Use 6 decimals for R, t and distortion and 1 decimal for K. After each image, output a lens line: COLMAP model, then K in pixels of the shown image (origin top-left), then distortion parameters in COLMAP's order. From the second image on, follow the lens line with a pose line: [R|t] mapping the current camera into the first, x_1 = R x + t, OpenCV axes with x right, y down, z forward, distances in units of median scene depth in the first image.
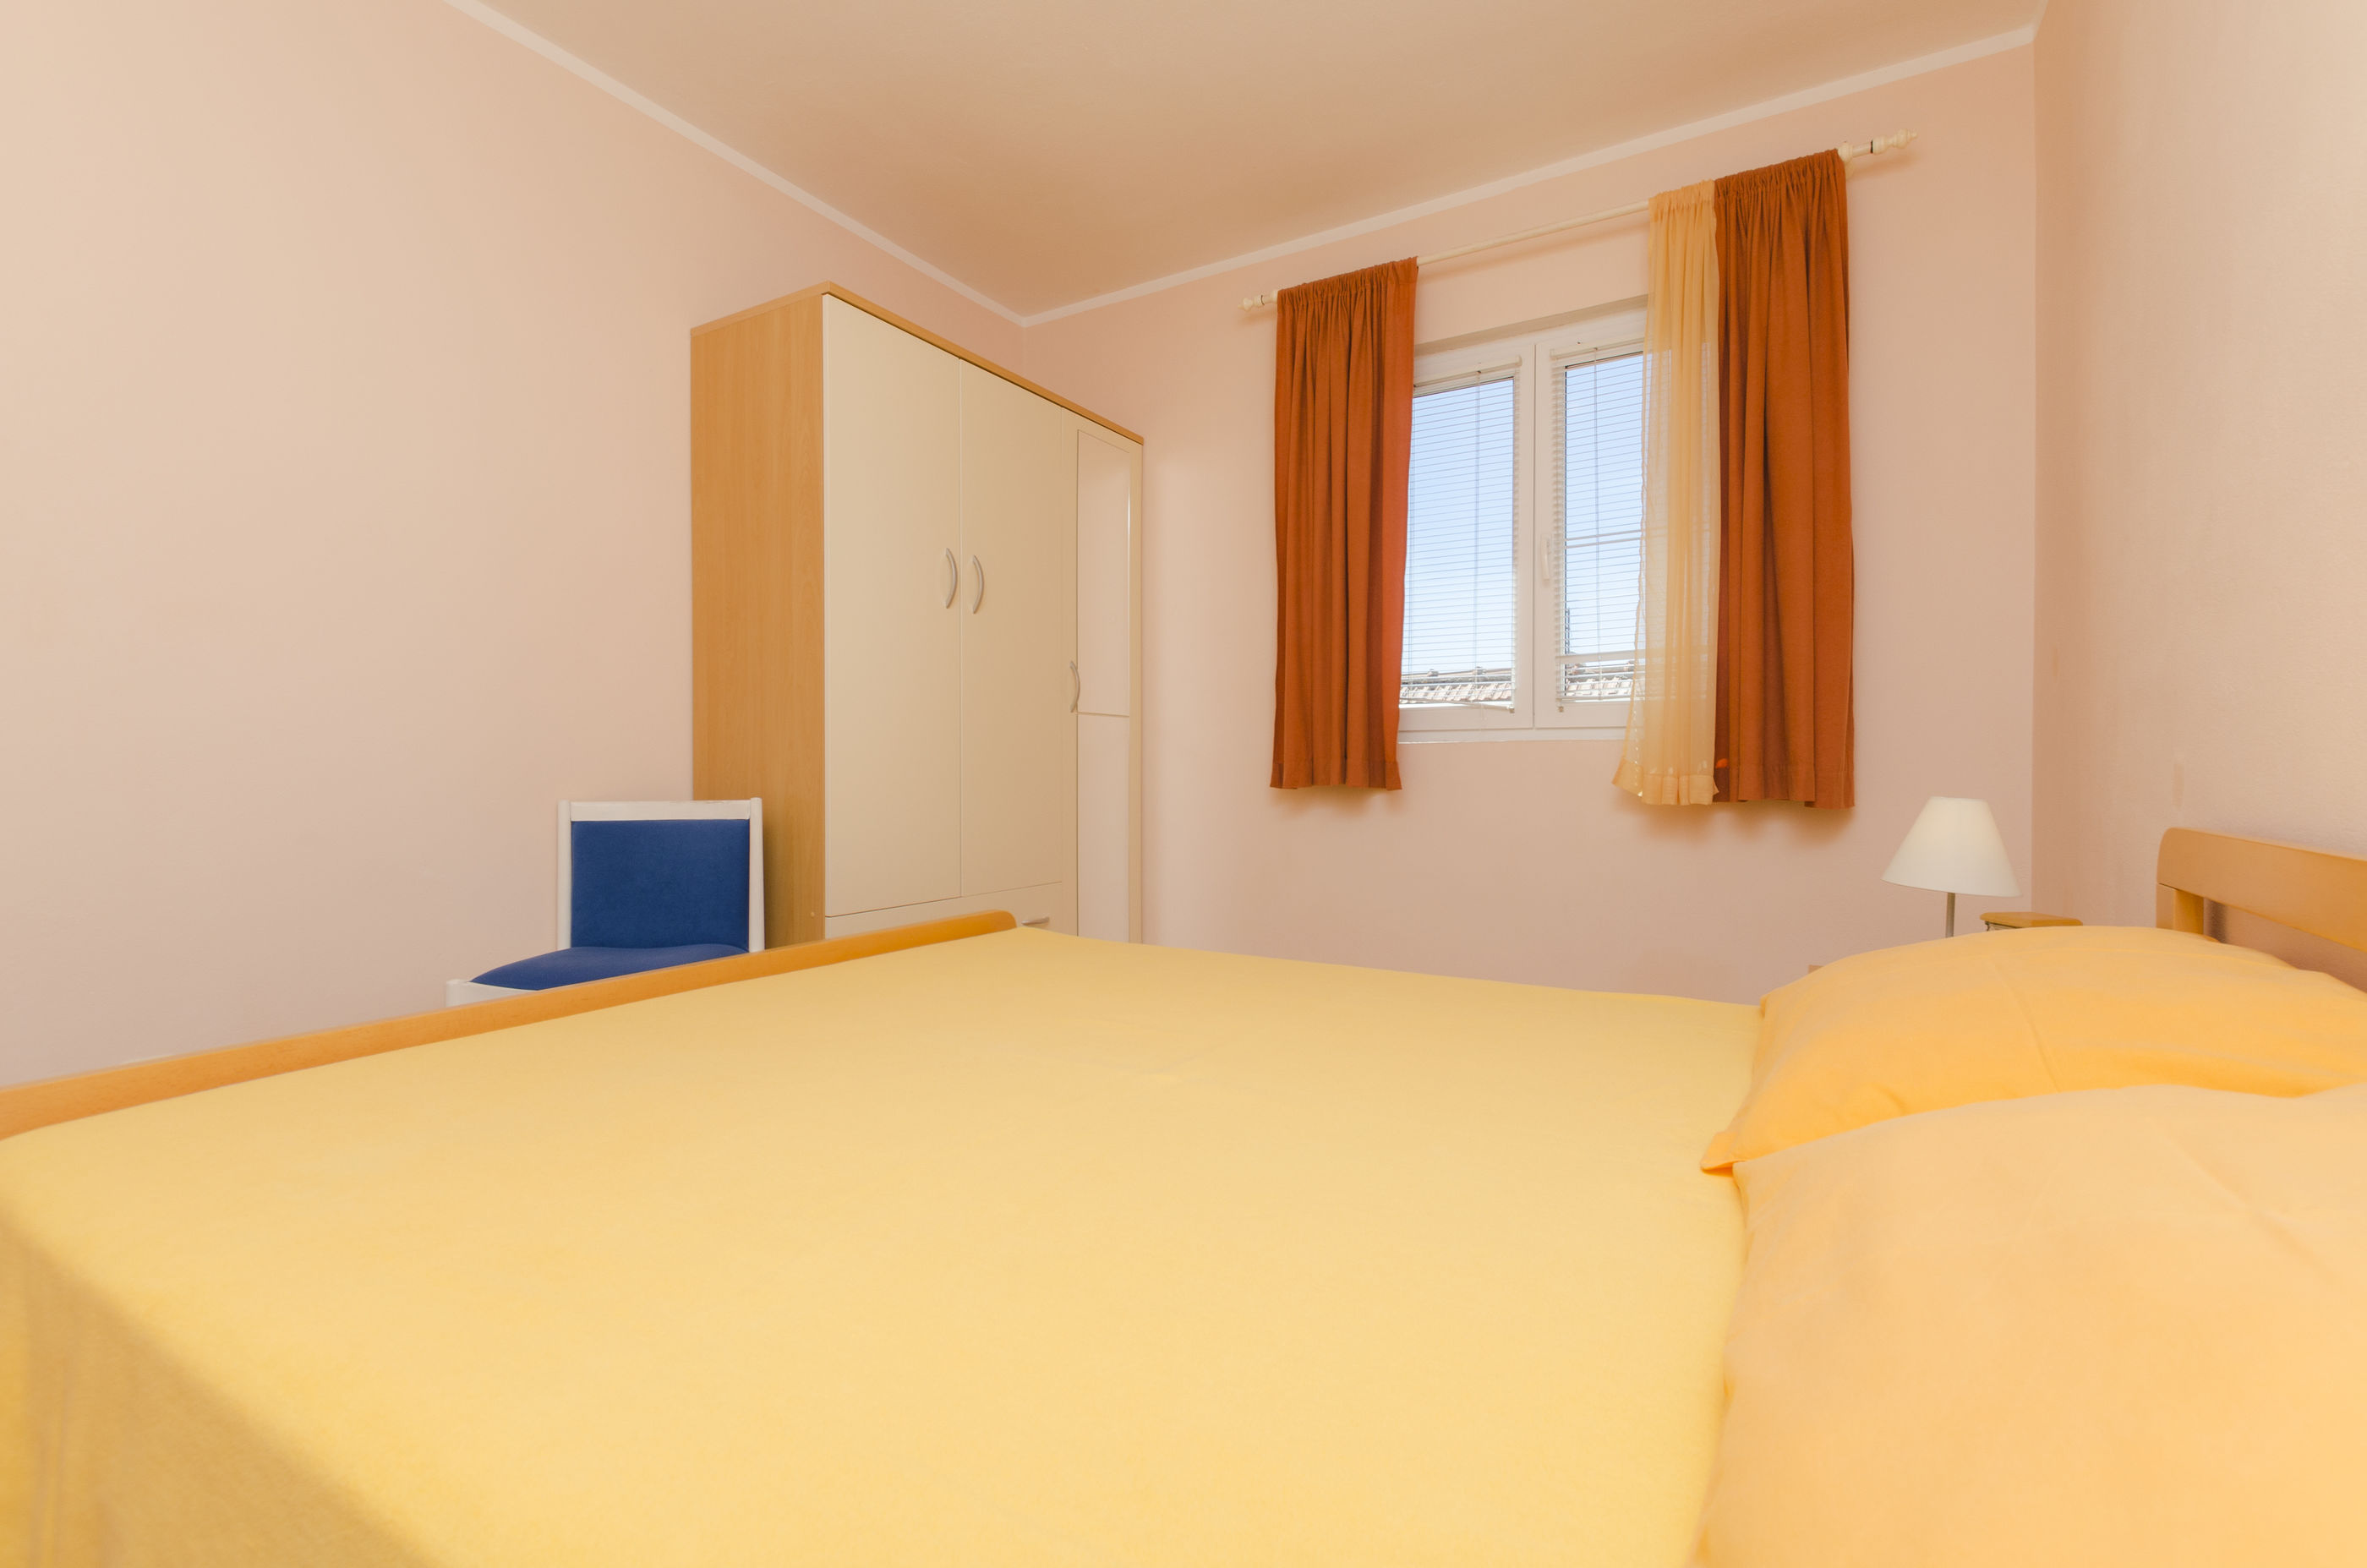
lens RADIAL K [[1052.9, 0, 1183.5], [0, 1052.9, 784.0], [0, 0, 1]] dist [0.016821, -0.007271]
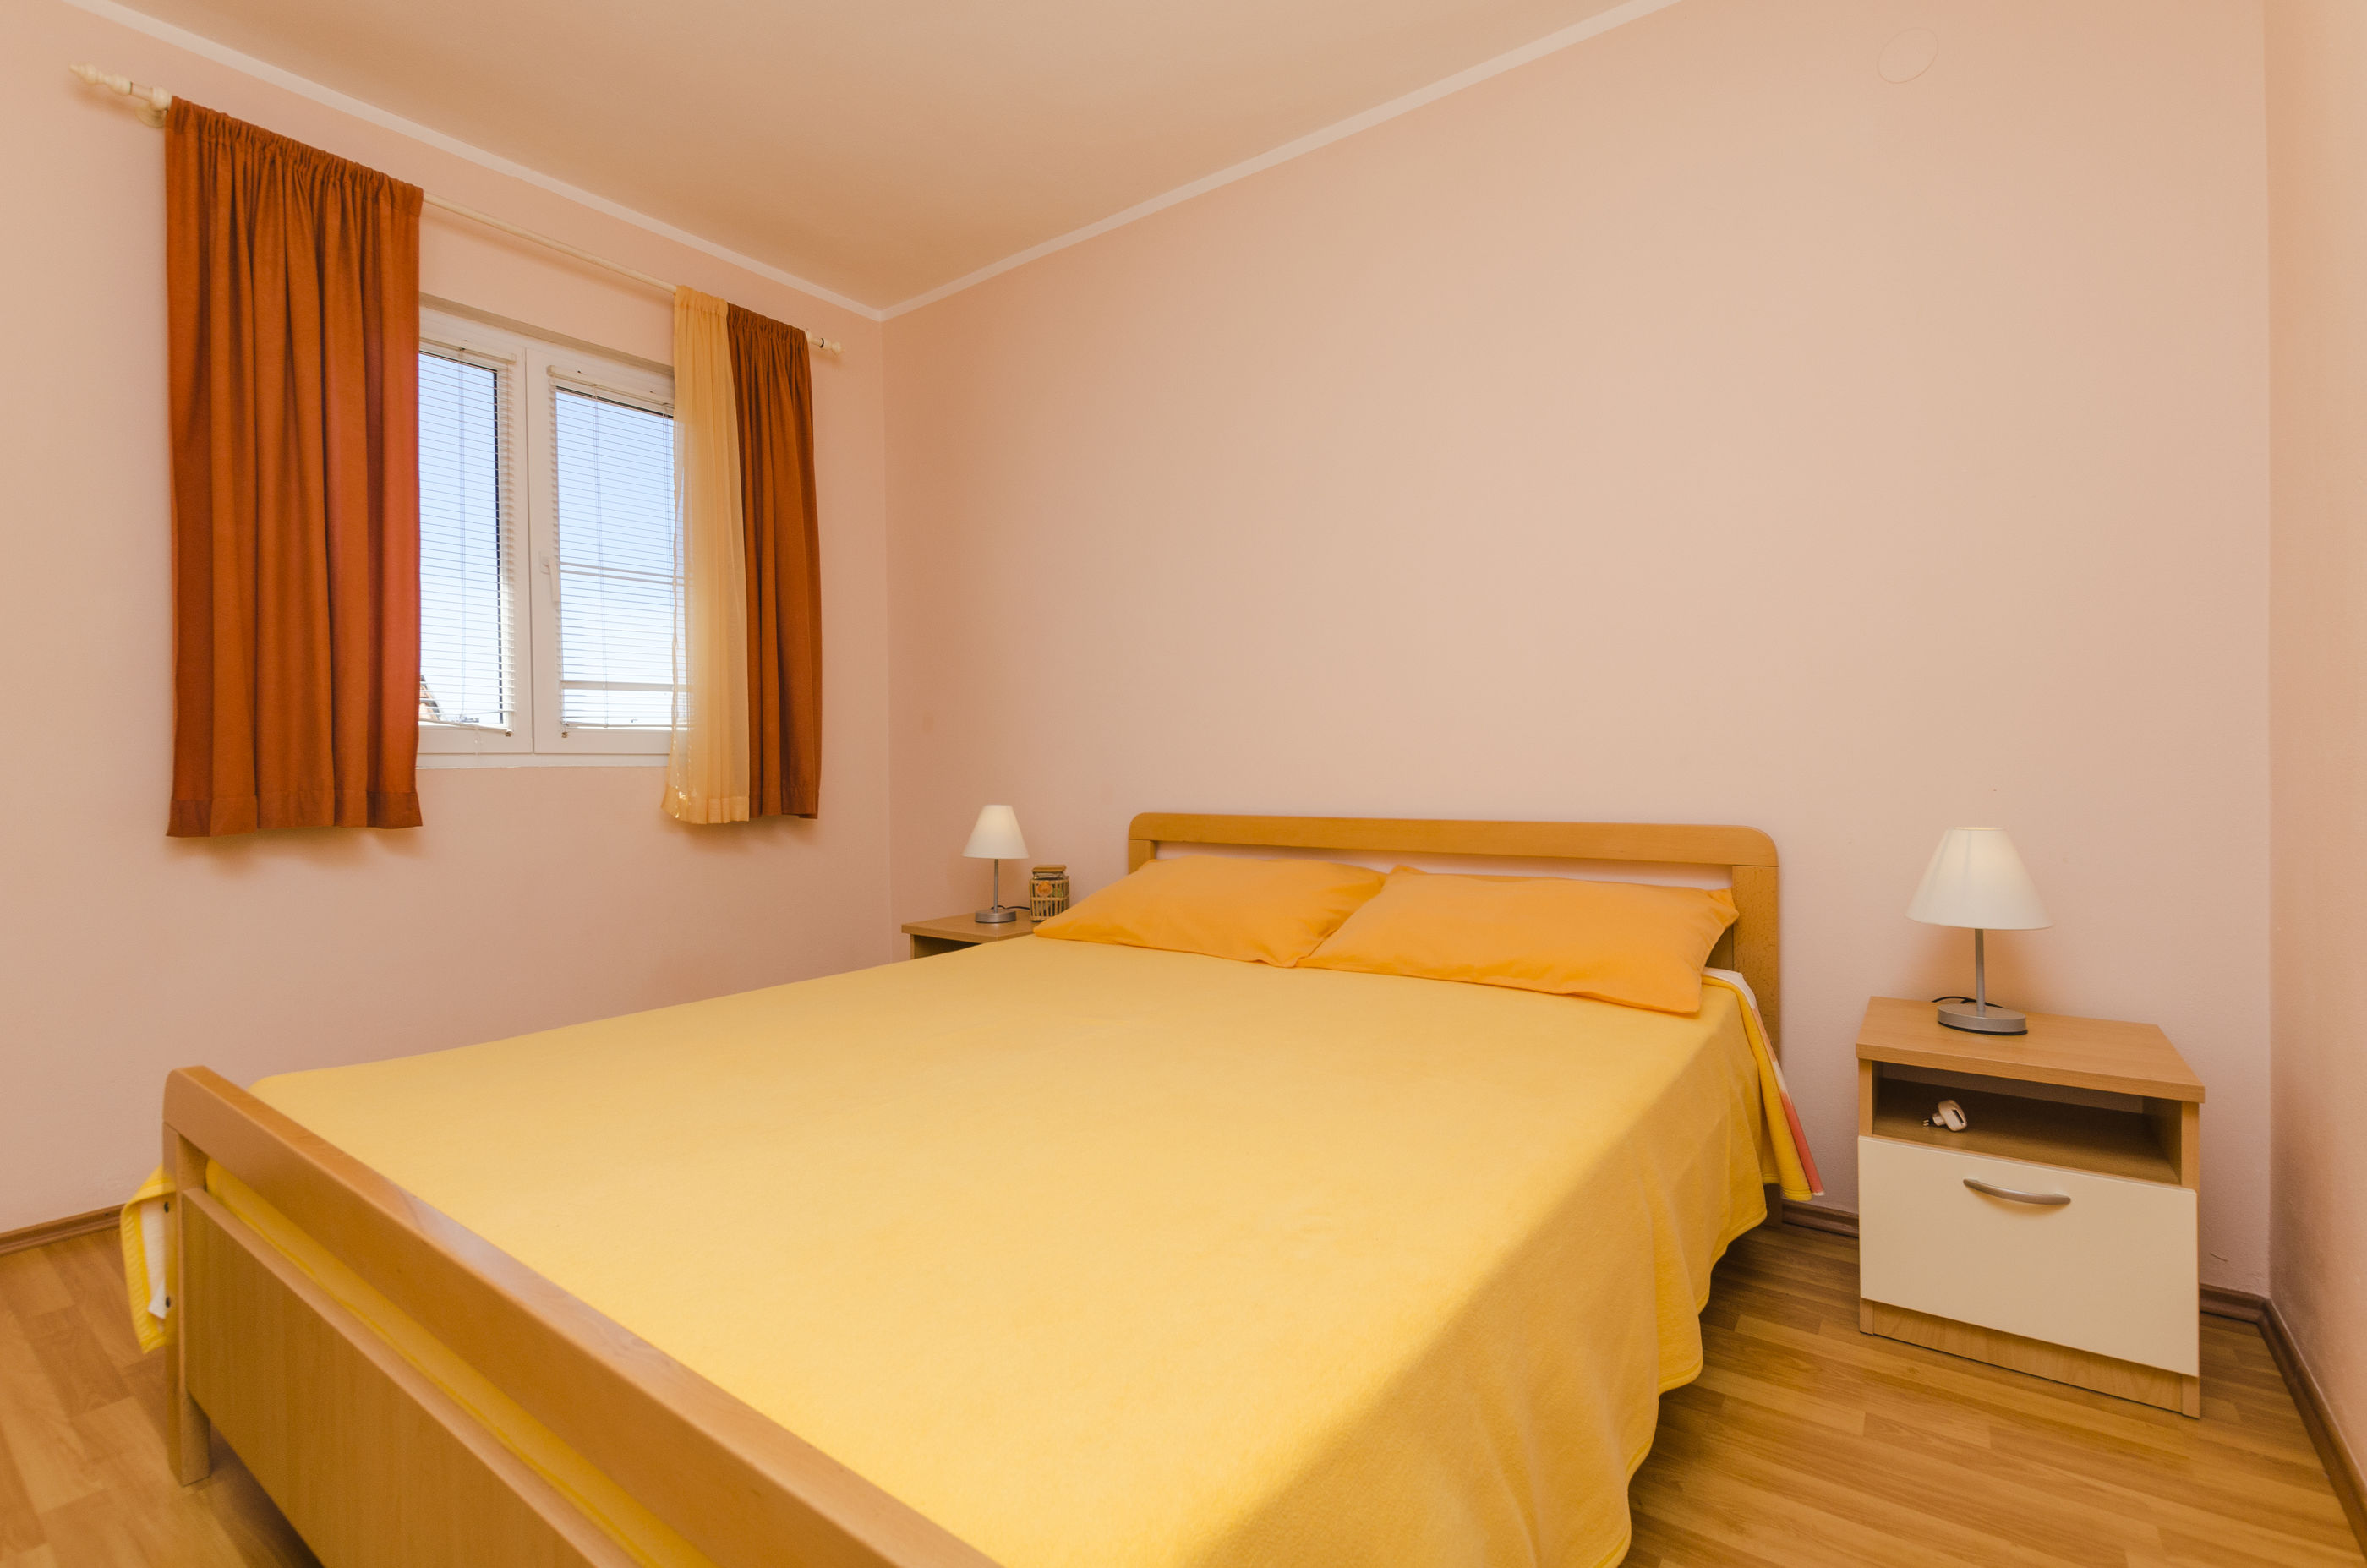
lens RADIAL K [[1052.9, 0, 1183.5], [0, 1052.9, 784.0], [0, 0, 1]] dist [0.016821, -0.007271]
pose [[0.105940, -0.007989, 0.994340, -0.556635], [0.038249, 0.999260, 0.003954, -0.007226], [-0.993637, 0.037614, 0.106168, 0.328284]]
